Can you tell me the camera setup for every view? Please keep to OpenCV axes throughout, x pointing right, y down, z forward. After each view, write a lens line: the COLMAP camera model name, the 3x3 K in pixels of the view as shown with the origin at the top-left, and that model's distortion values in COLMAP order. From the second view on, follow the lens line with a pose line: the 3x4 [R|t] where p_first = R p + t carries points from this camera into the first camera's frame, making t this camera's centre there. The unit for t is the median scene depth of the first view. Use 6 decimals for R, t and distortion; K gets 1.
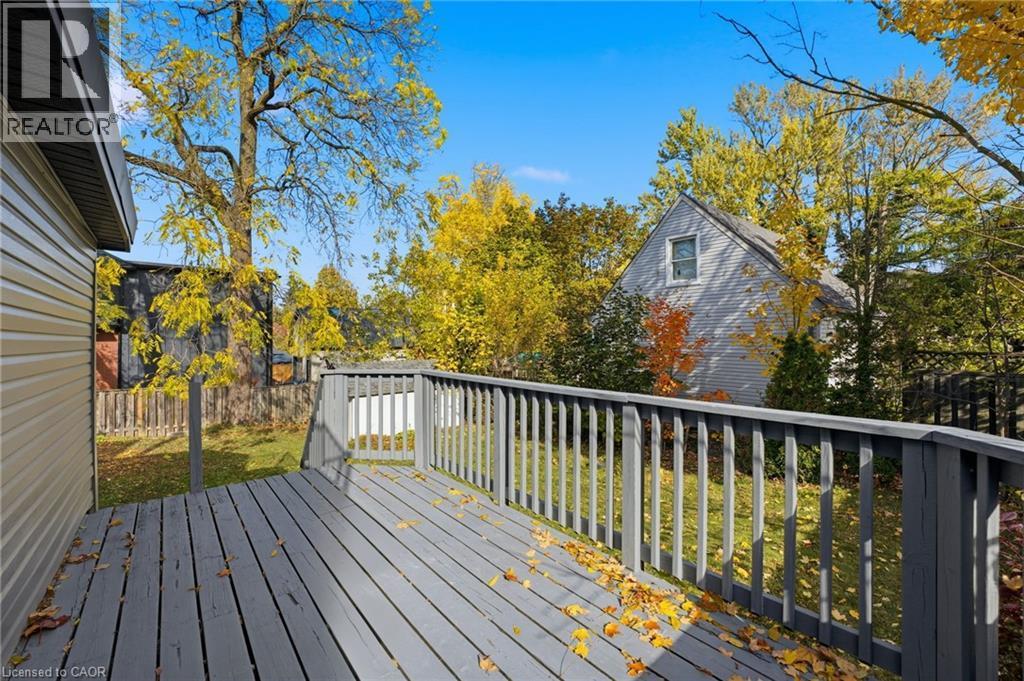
lens RADIAL K [[423.6, 0, 522.6], [0, 423.6, 339.8], [0, 0, 1]] dist [-0.004710, 0.001132]
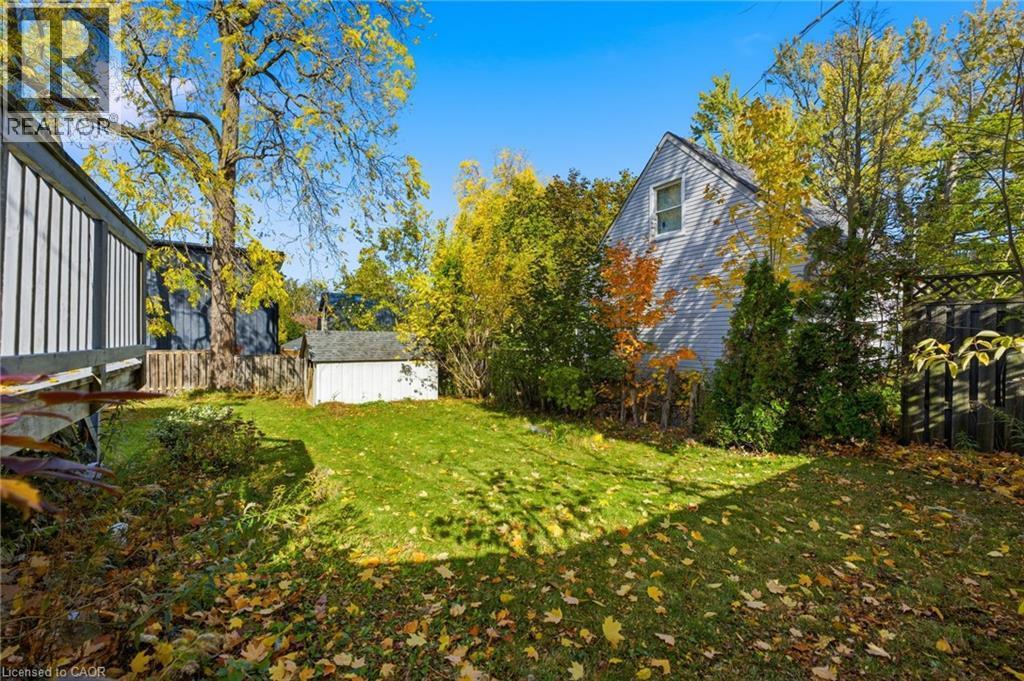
lens RADIAL K [[423.6, 0, 504.8], [0, 423.6, 339.9], [0, 0, 1]] dist [-0.004710, 0.001132]
pose [[0.991956, 0.010799, -0.126122, 0.130855], [-0.009297, 0.999879, 0.012490, 0.057791], [0.126241, -0.011217, 0.991936, 0.076152]]
